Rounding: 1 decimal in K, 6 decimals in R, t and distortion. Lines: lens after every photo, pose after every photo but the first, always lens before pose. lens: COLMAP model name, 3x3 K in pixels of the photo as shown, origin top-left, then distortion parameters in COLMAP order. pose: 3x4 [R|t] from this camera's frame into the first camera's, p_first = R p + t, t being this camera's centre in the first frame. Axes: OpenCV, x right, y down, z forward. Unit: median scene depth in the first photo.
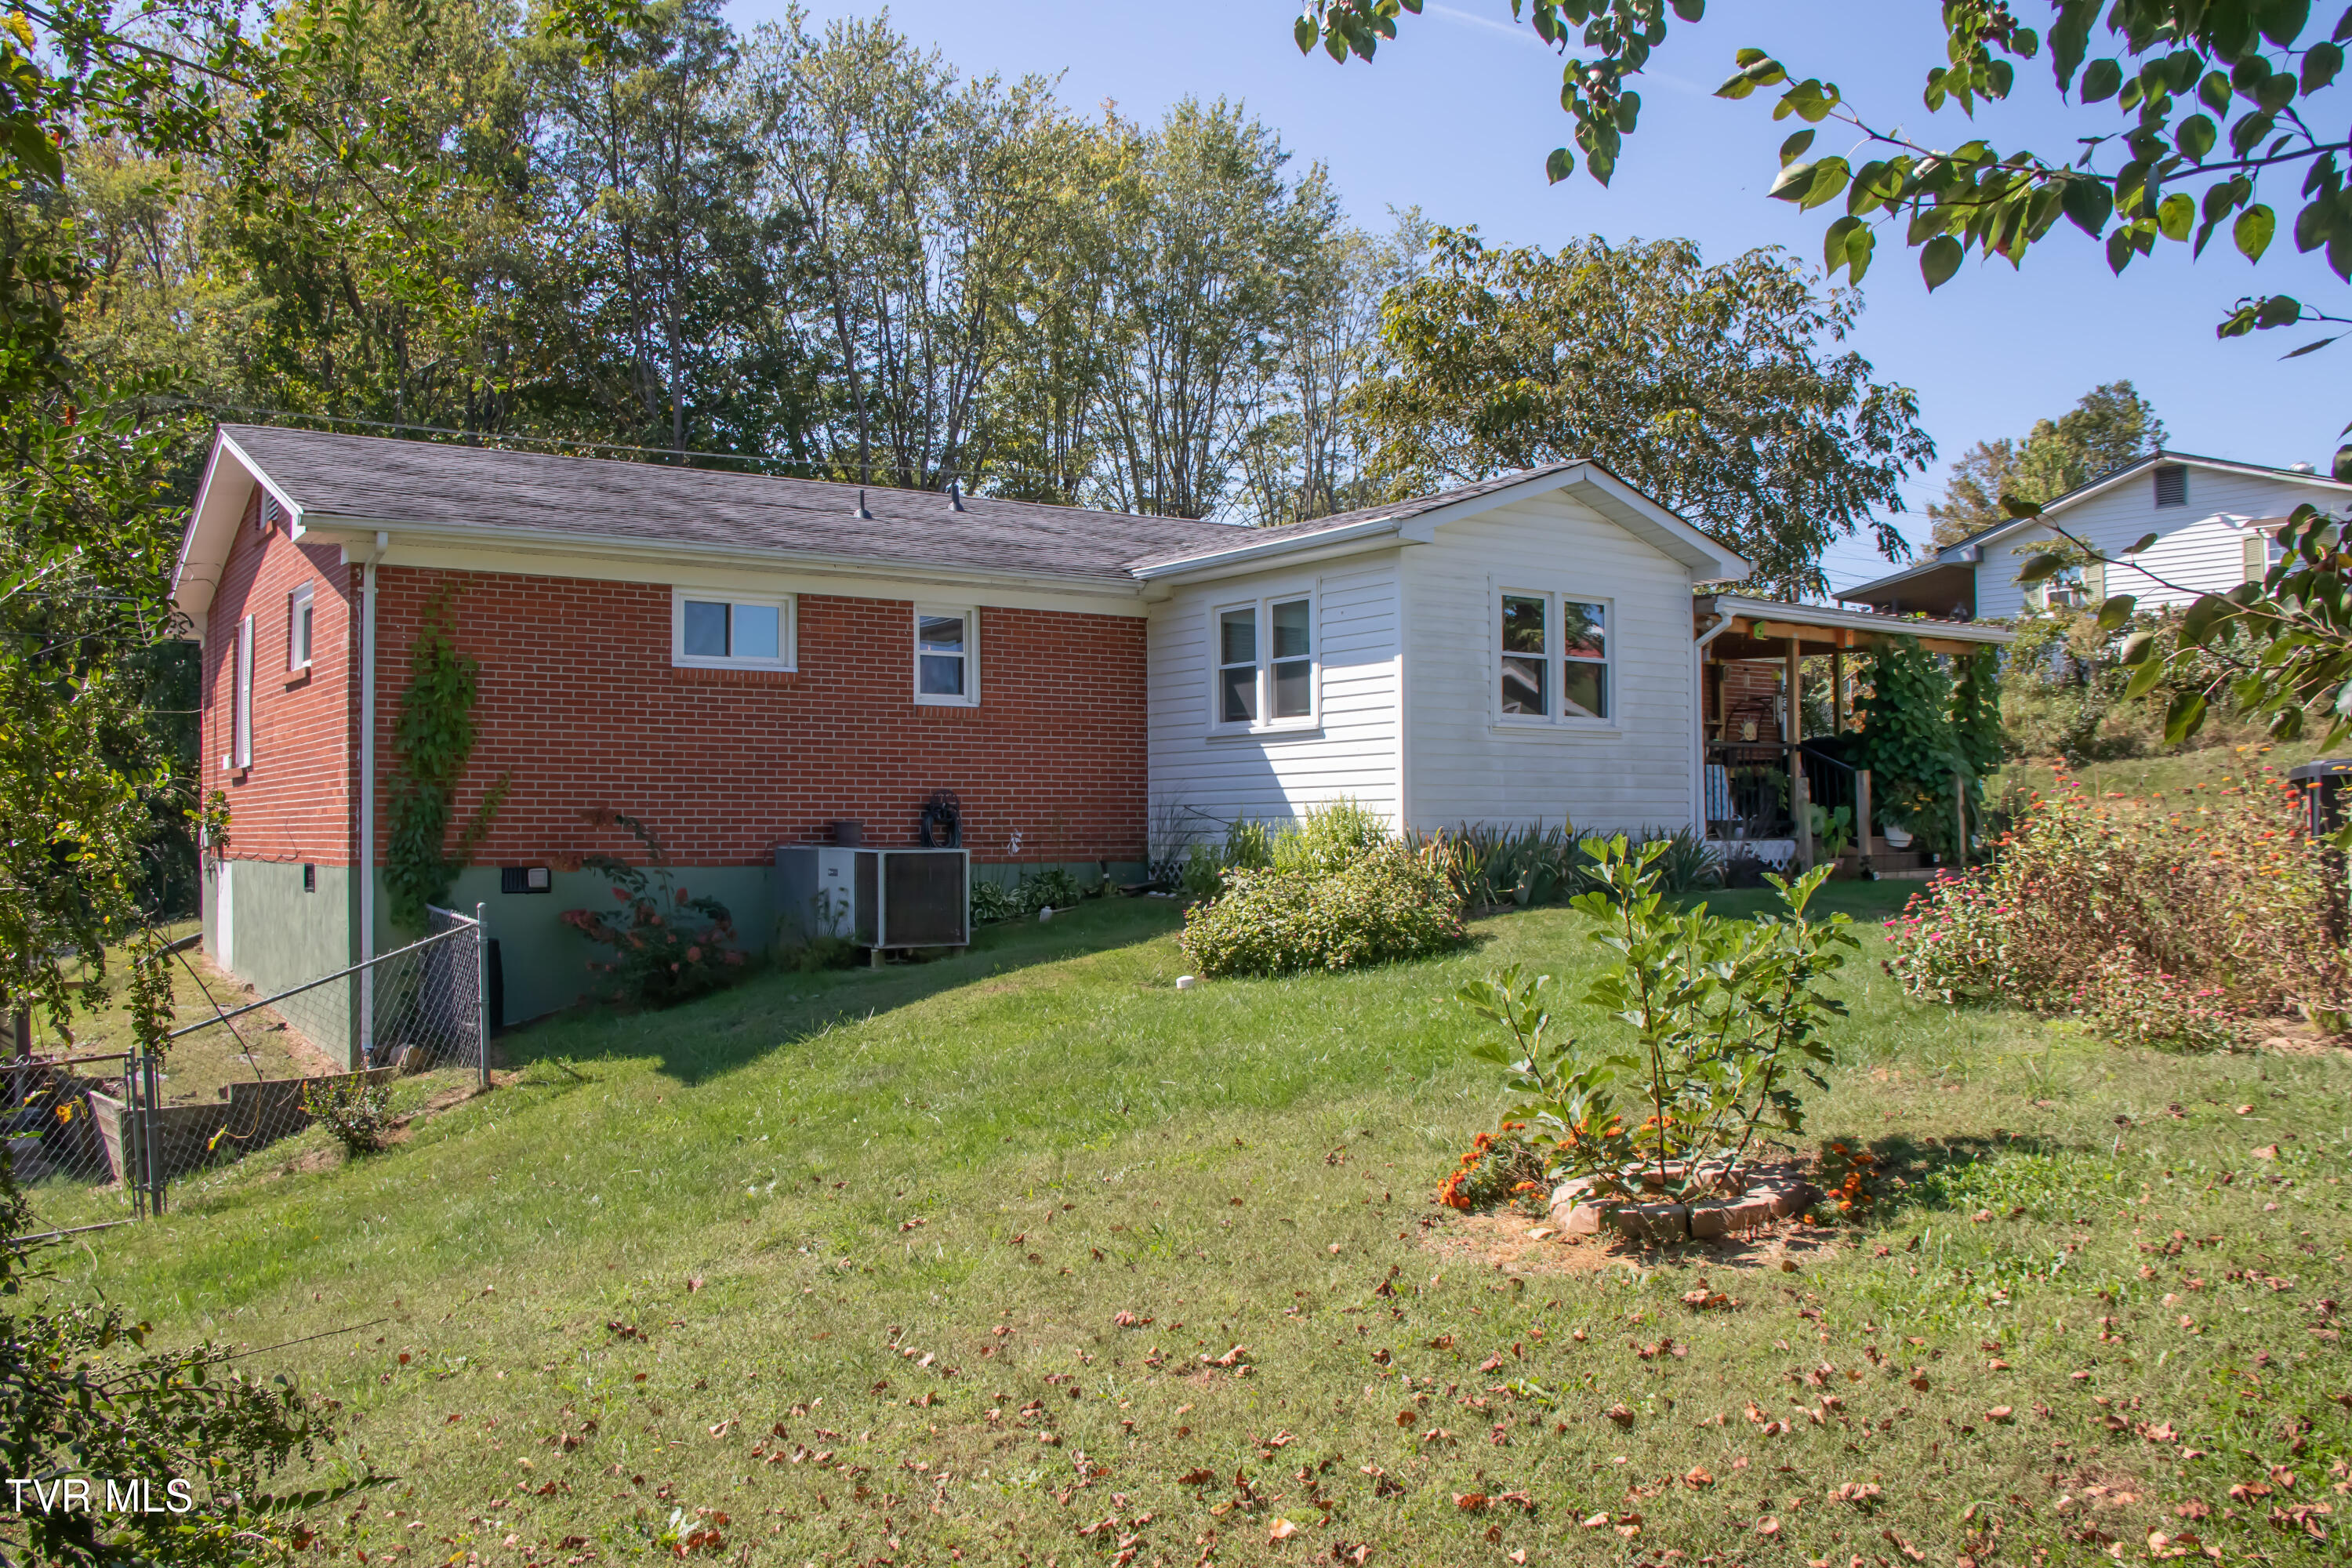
lens RADIAL K [[1983.1, 0, 1172.6], [0, 1983.1, 741.1], [0, 0, 1]] dist [-0.180958, 0.135047]
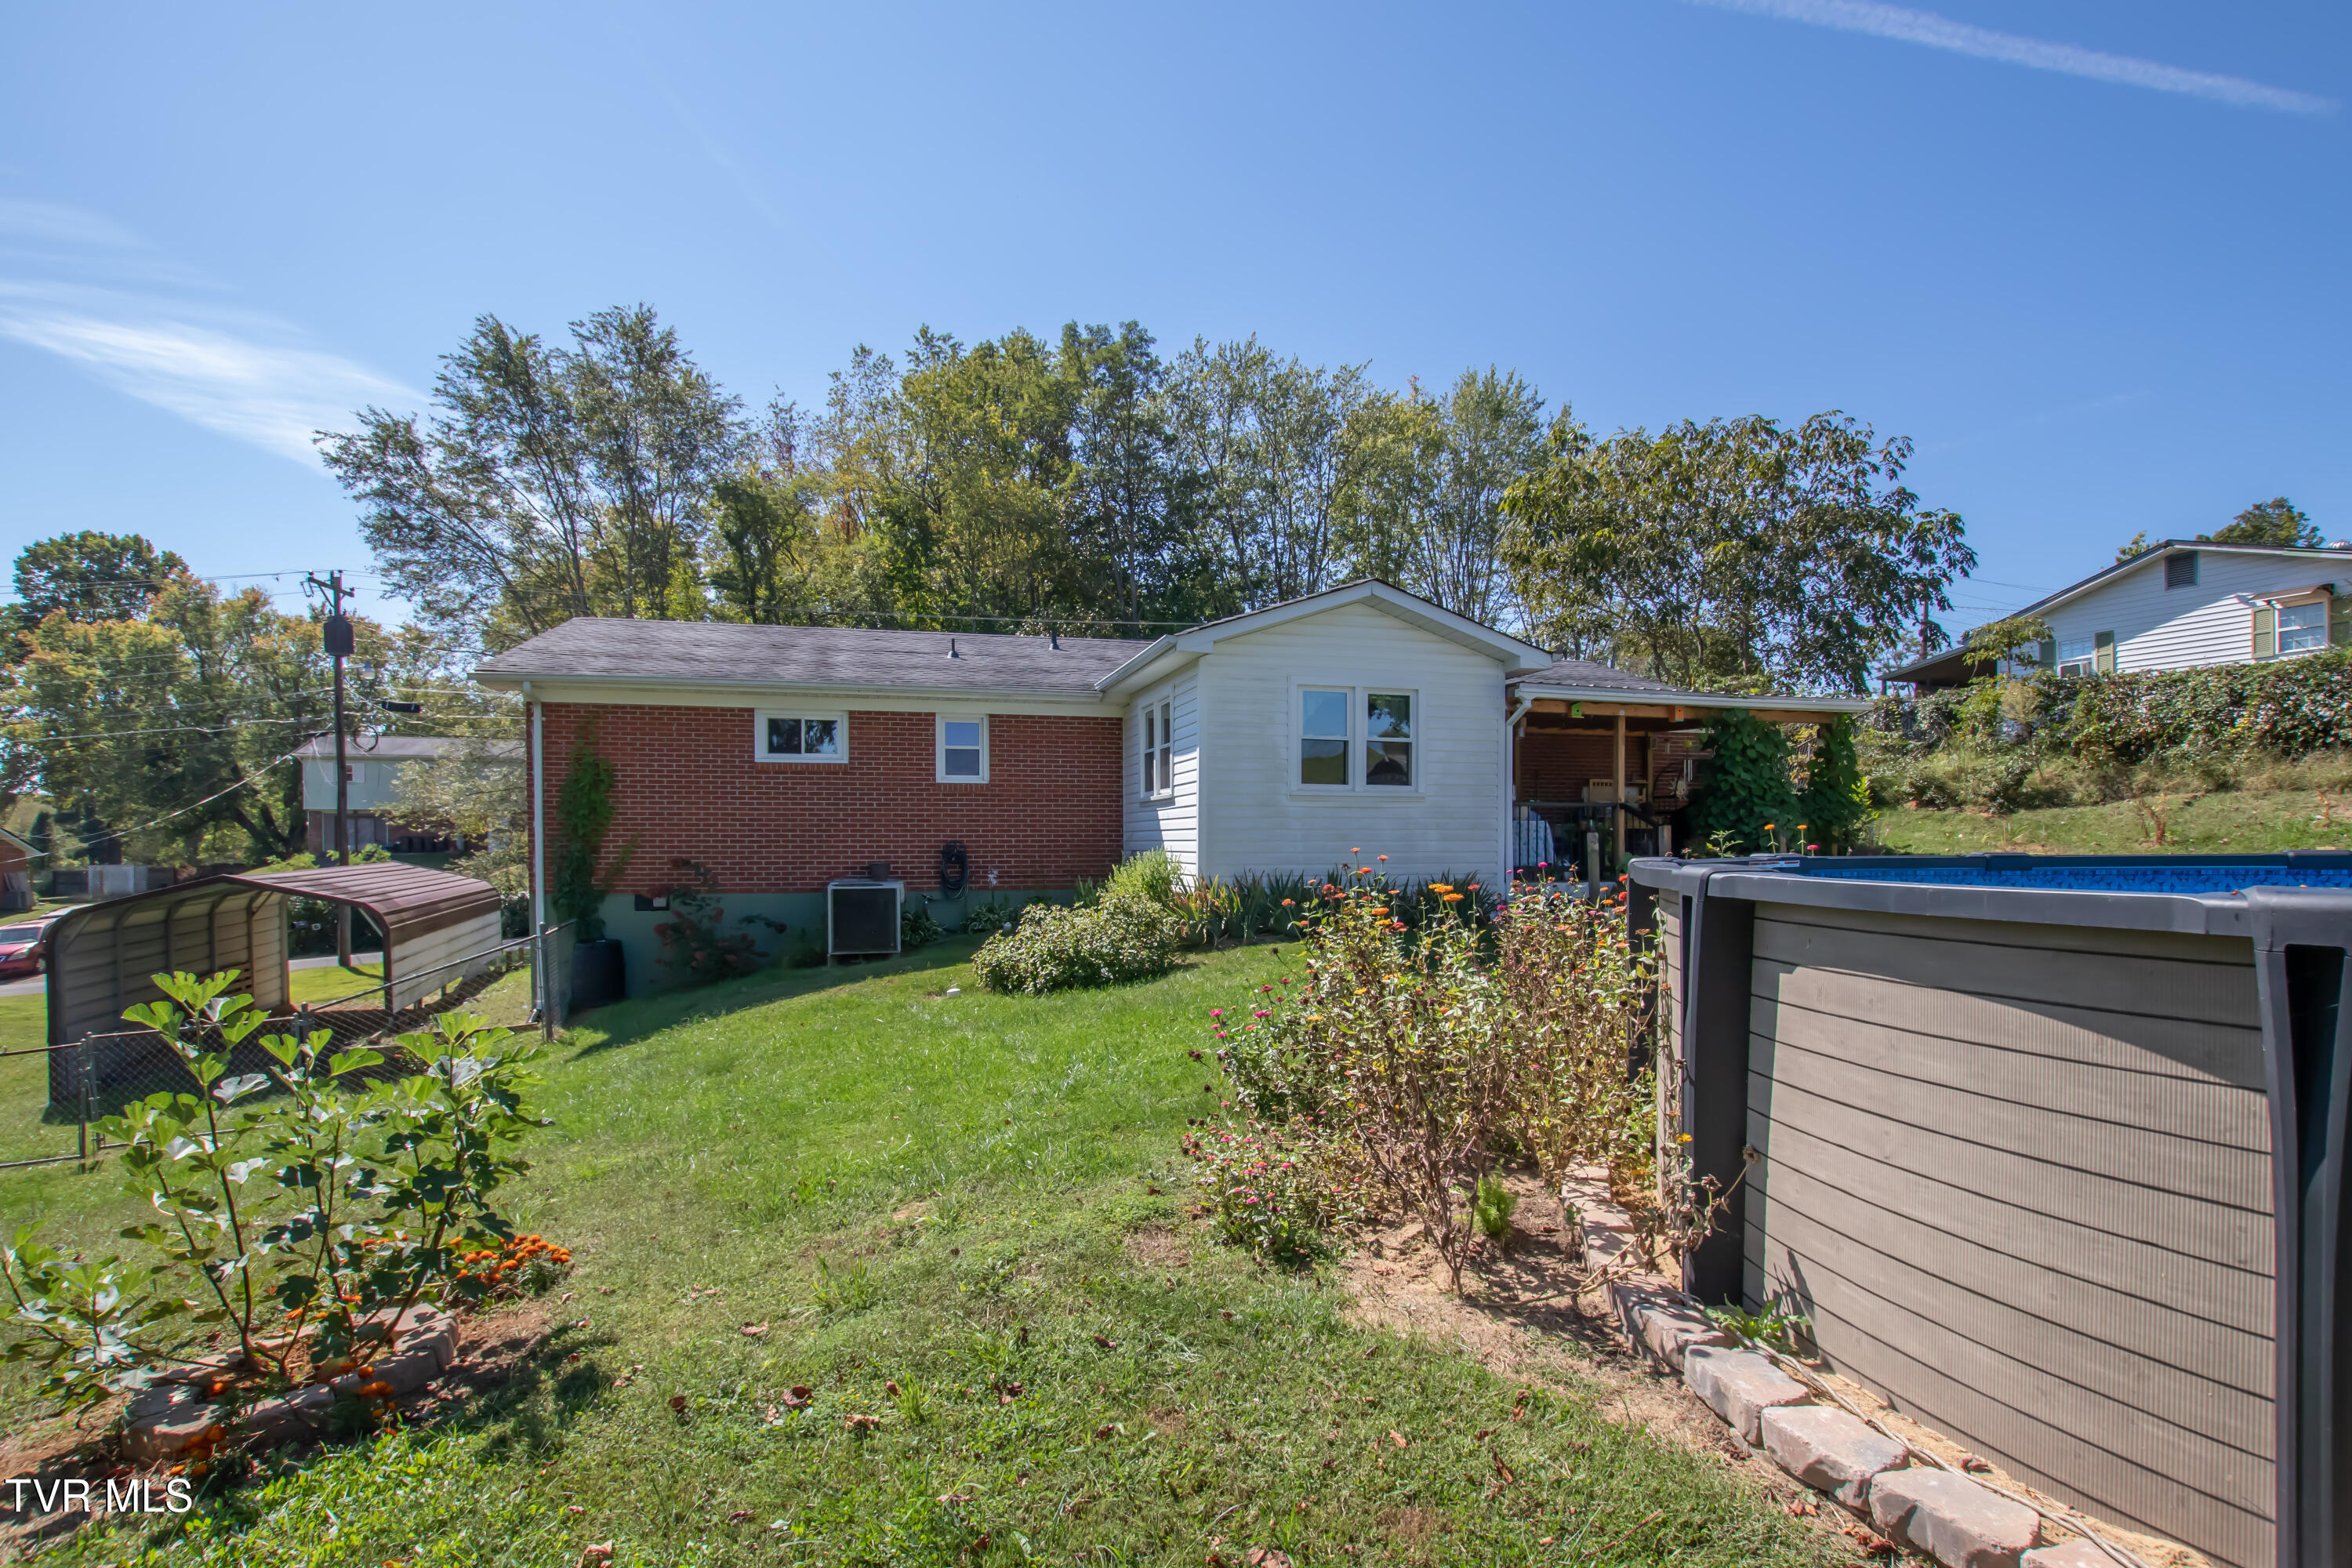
lens RADIAL K [[1137.2, 0, 1177.7], [0, 1137.2, 826.5], [0, 0, 1]] dist [-0.032027, 0.000327]
pose [[0.939025, -0.001933, -0.343844, 0.177362], [0.013265, 0.999443, 0.030608, -0.005181], [0.343593, -0.033303, 0.938528, 0.143819]]
